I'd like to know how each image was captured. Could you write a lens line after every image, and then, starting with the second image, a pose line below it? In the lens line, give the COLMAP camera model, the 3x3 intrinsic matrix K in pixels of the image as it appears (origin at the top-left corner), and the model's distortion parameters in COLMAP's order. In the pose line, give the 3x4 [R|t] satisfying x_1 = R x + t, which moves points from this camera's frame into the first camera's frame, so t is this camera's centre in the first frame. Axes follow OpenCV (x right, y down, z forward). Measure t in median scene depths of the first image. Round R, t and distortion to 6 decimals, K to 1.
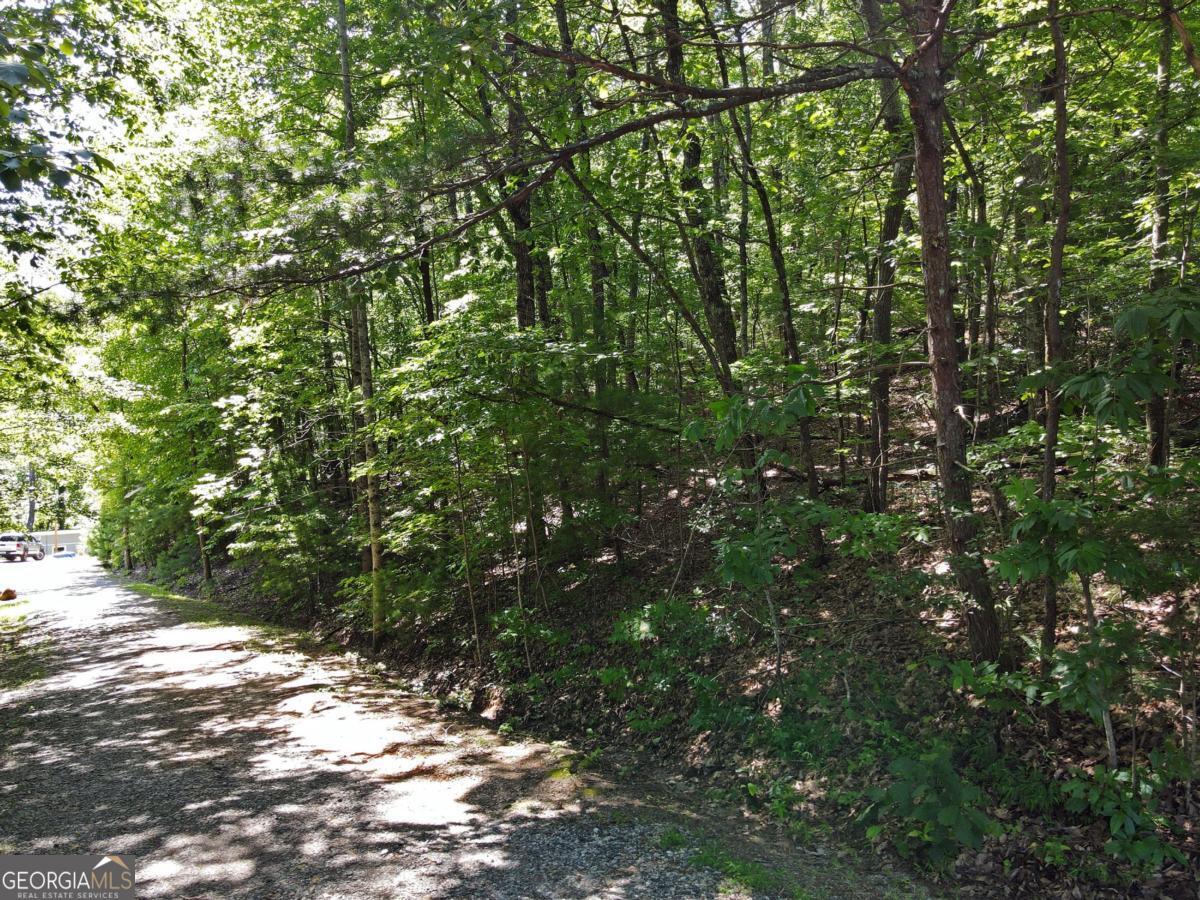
lens RADIAL K [[892.6, 0, 603.6], [0, 892.6, 449.3], [0, 0, 1]] dist [0.028818, -0.006120]
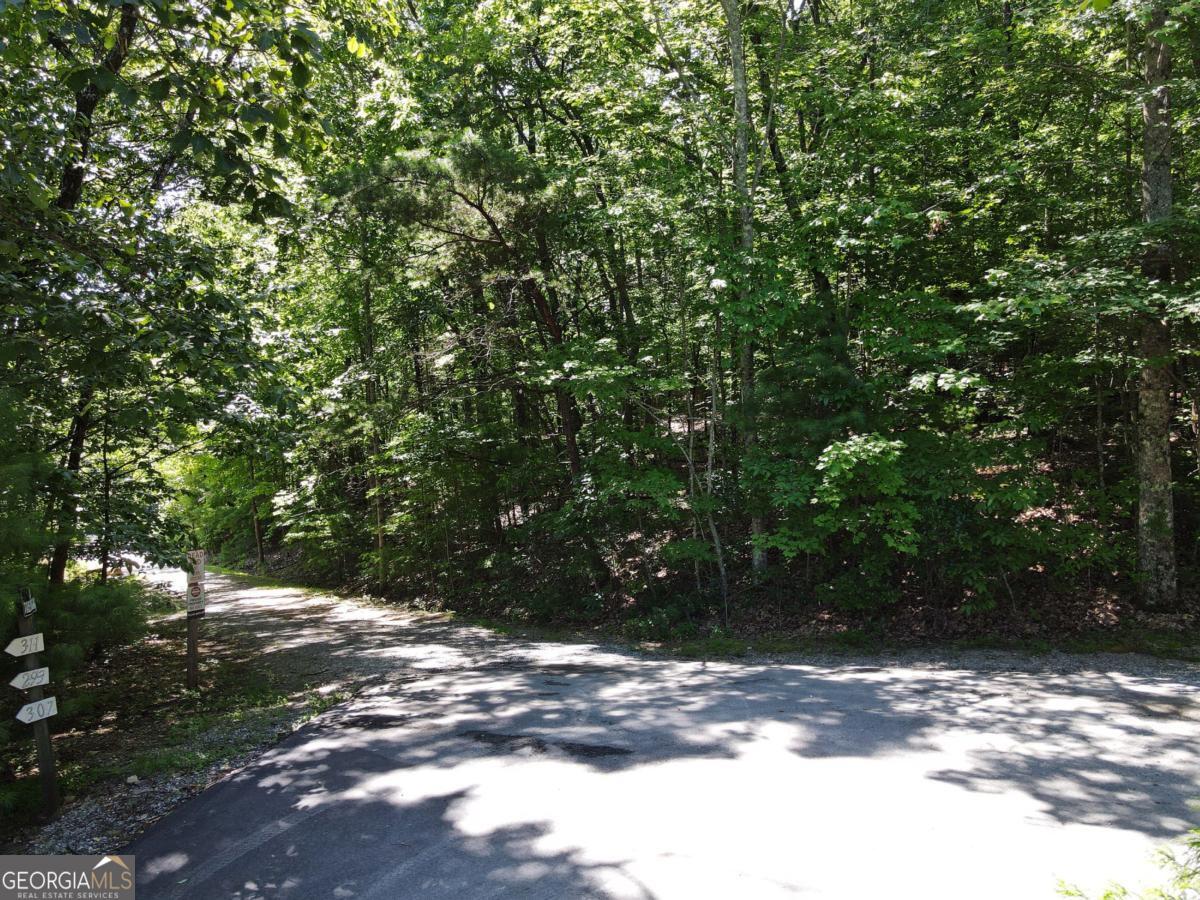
lens RADIAL K [[892.6, 0, 604.1], [0, 892.6, 448.1], [0, 0, 1]] dist [0.028818, -0.006120]
pose [[0.999912, -0.000180, -0.013242, 0.172250], [0.000156, 0.999998, -0.001777, -0.045194], [0.013242, 0.001775, 0.999911, -0.621900]]
